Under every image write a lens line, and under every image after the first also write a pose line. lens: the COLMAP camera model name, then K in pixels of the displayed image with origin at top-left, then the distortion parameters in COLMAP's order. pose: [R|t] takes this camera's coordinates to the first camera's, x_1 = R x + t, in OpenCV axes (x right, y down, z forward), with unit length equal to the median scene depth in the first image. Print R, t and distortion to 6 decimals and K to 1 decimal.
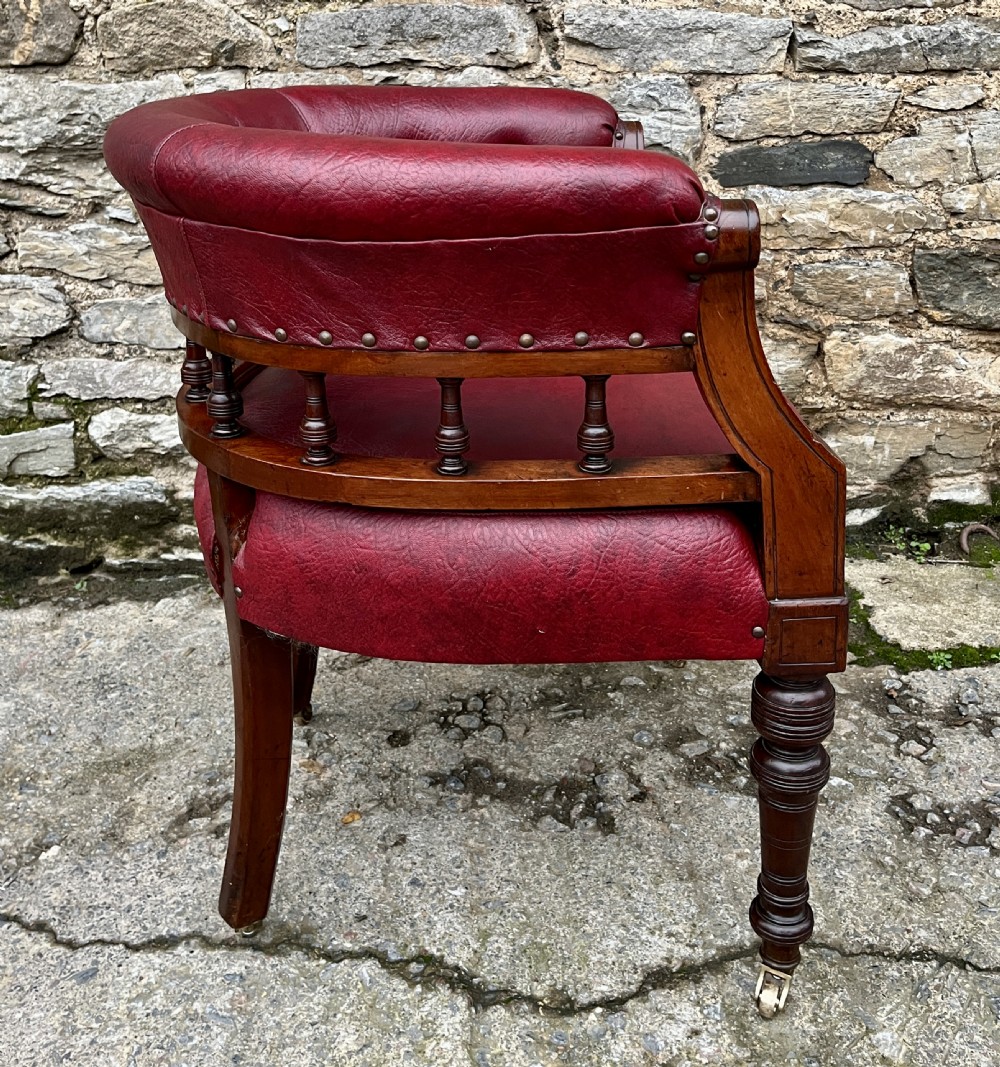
lens RADIAL K [[1176.7, 0, 510.4], [0, 1176.7, 392.9], [0, 0, 1]] dist [0.028594, -0.009385]
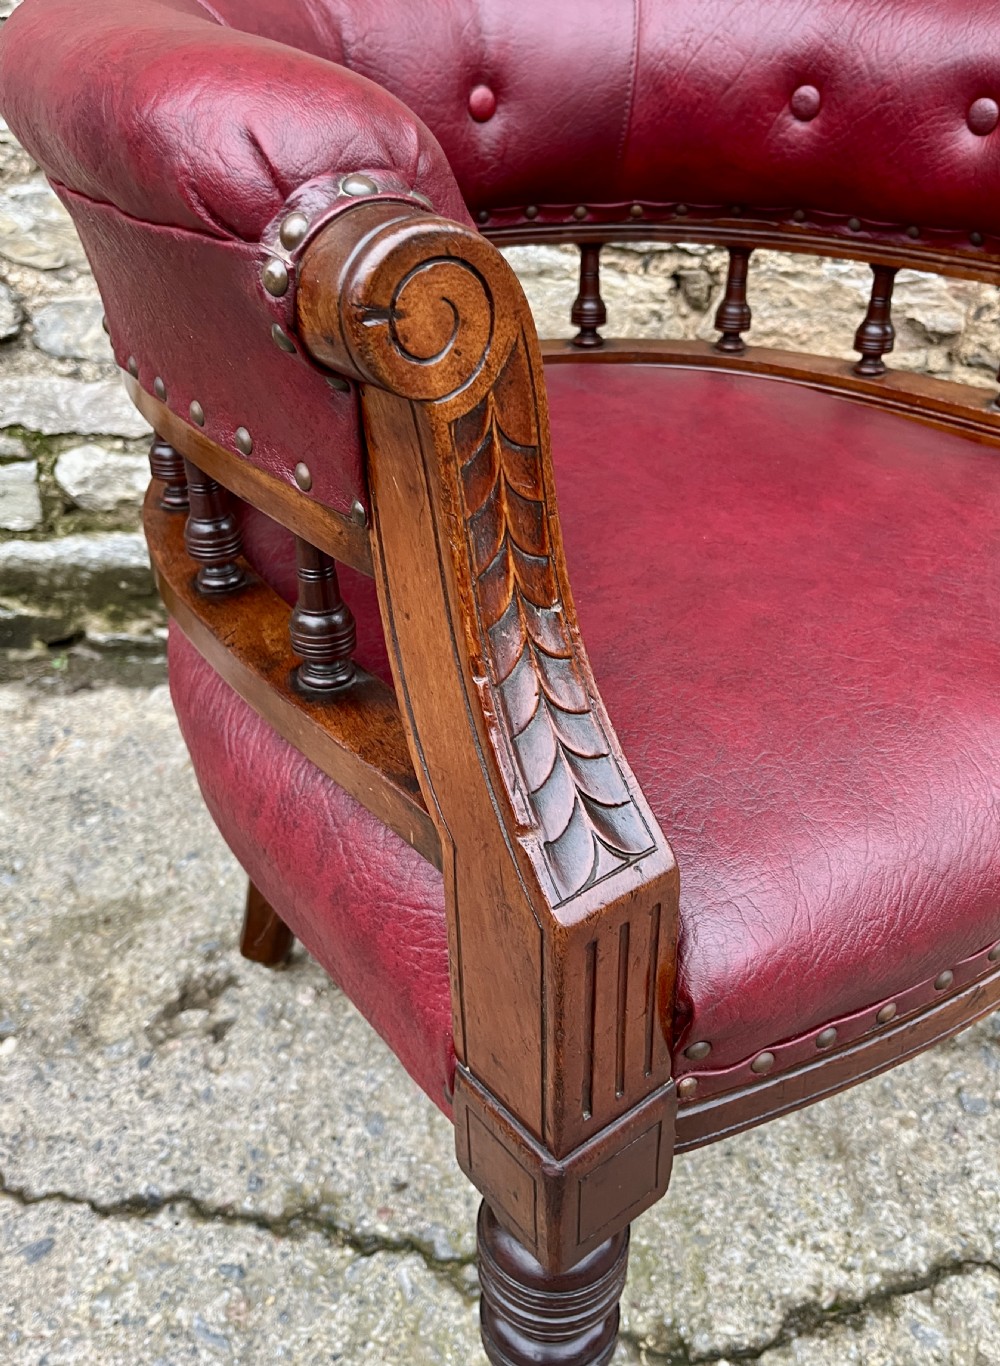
lens RADIAL K [[1157.3, 0, 504.0], [0, 1157.3, 693.7], [0, 0, 1]] dist [0.043236, -0.053575]
pose [[0.998531, 0.048238, -0.024662, -0.040708], [-0.040542, 0.967276, 0.250465, -0.035551], [0.035937, -0.249098, 0.967811, 0.259199]]
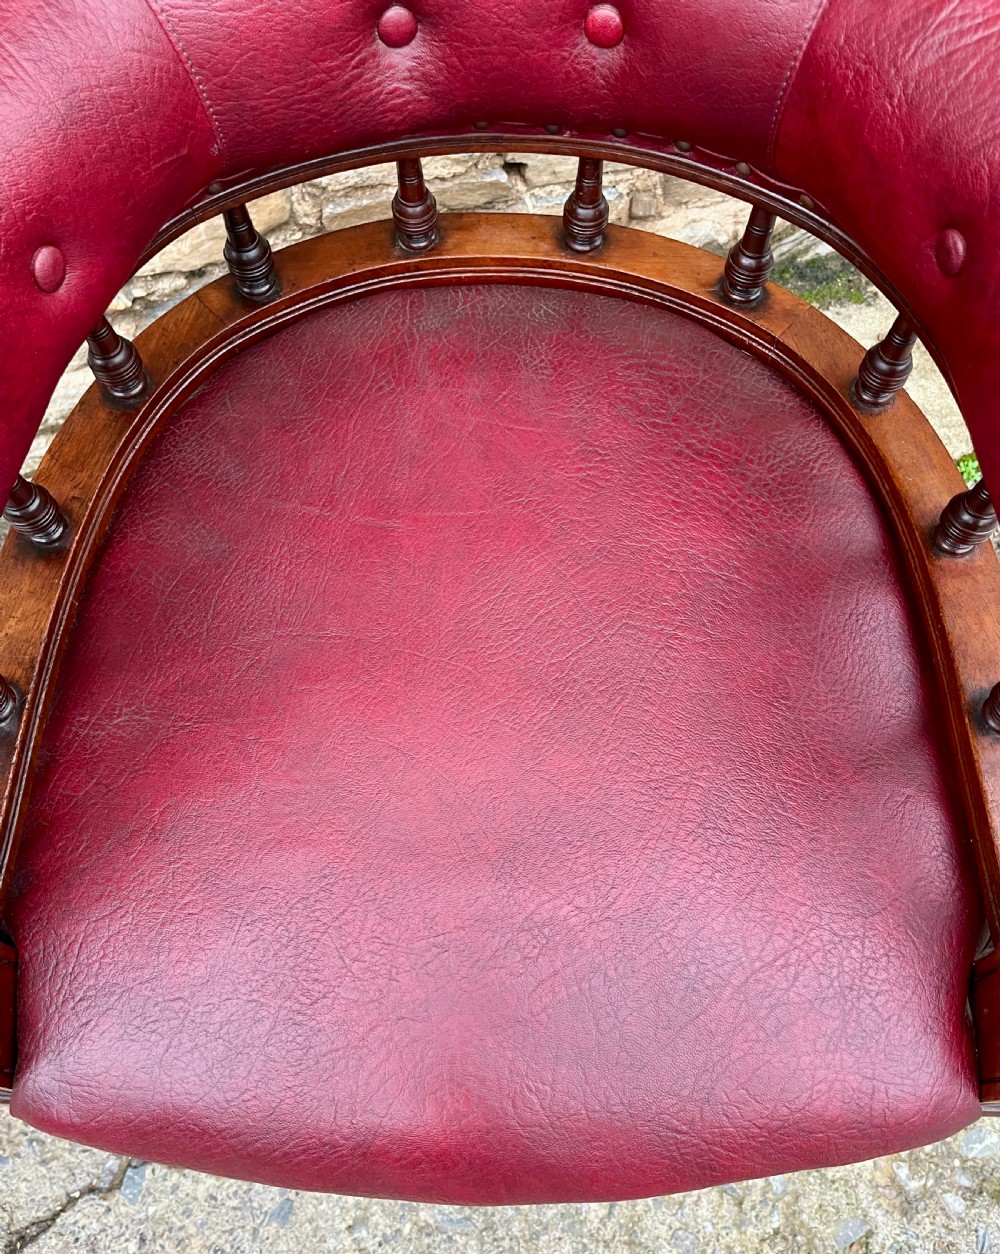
lens RADIAL K [[1020.6, 0, 511.8], [0, 1020.6, 656.3], [0, 0, 1]] dist [0.054918, -0.094937]
pose [[0.942562, -0.275043, 0.189548, -0.152023], [0.052654, 0.682701, 0.728799, -0.264105], [-0.329855, -0.676957, 0.657970, 0.484532]]
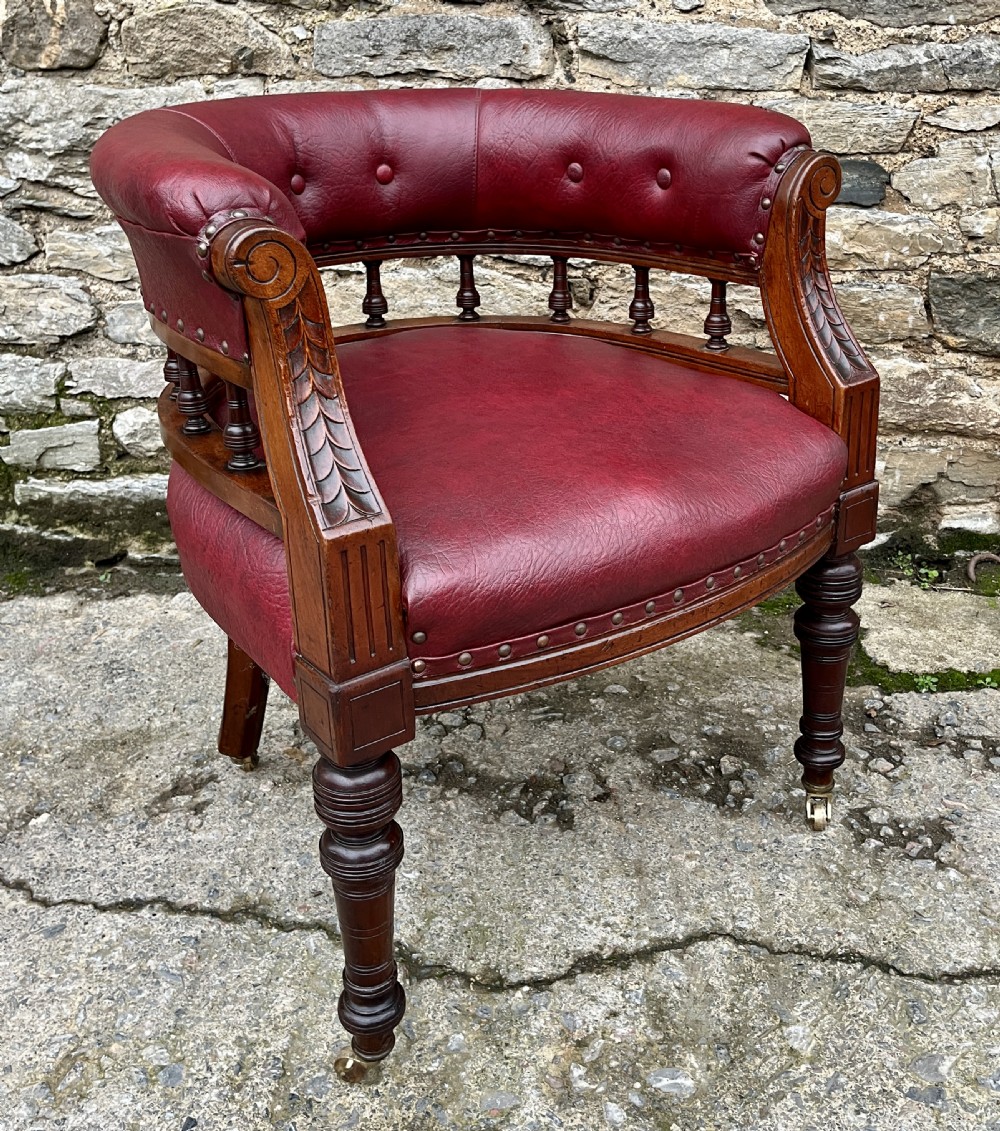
lens RADIAL K [[1180.1, 0, 536.2], [0, 1180.1, 462.1], [0, 0, 1]] dist [0.025756, 0.007482]
pose [[0.997693, 0.035791, -0.057679, 0.082244], [-0.033736, 0.998774, 0.036234, 0.012804], [0.058905, -0.034204, 0.997677, -0.016220]]
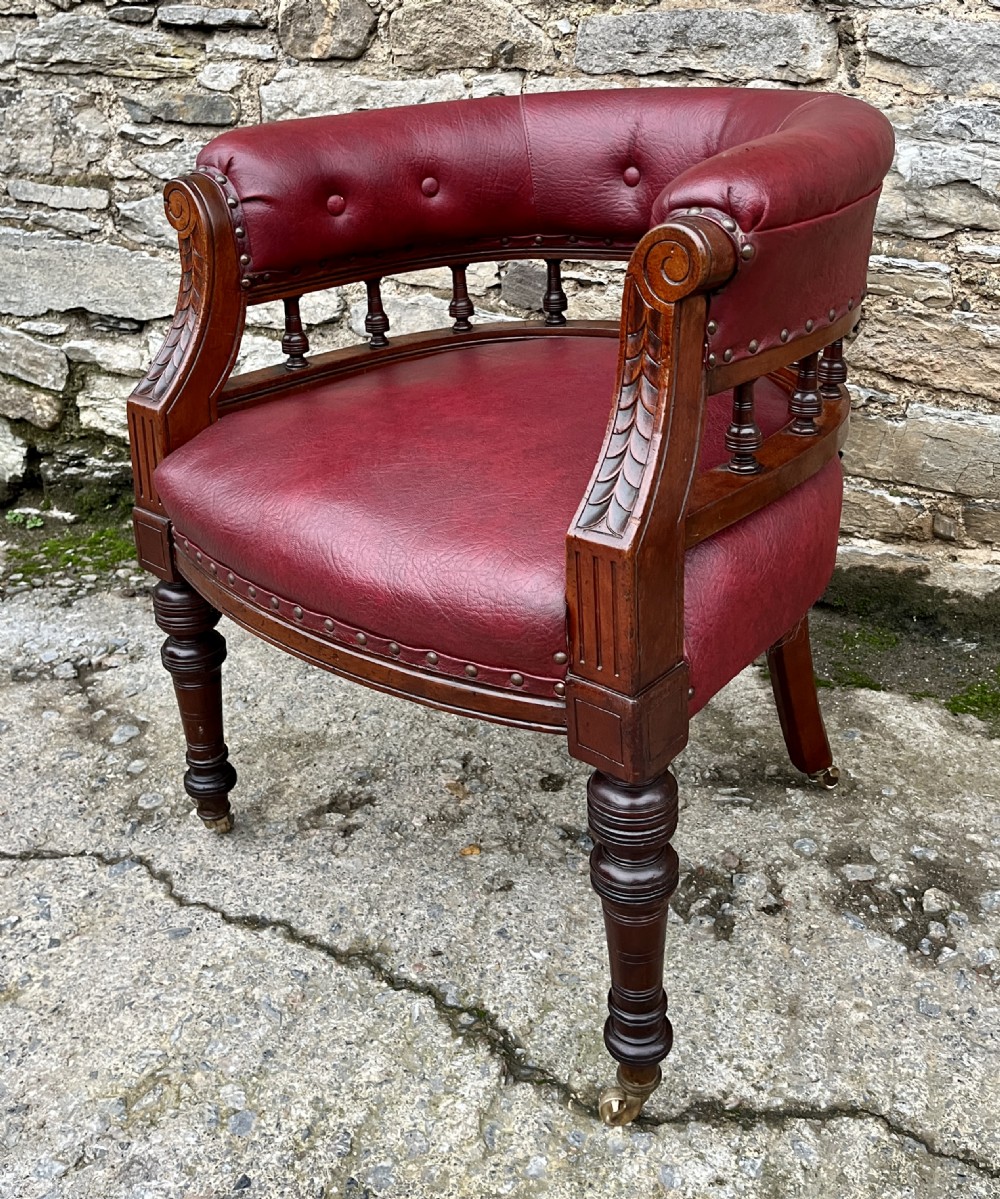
lens RADIAL K [[1217.8, 0, 530.0], [0, 1217.8, 452.6], [0, 0, 1]] dist [0.028621, -0.009423]
pose [[0.936660, 0.145819, -0.318441, 0.148540], [-0.135627, 0.989283, 0.054077, -0.020823], [0.322914, -0.007462, 0.946399, 0.053297]]
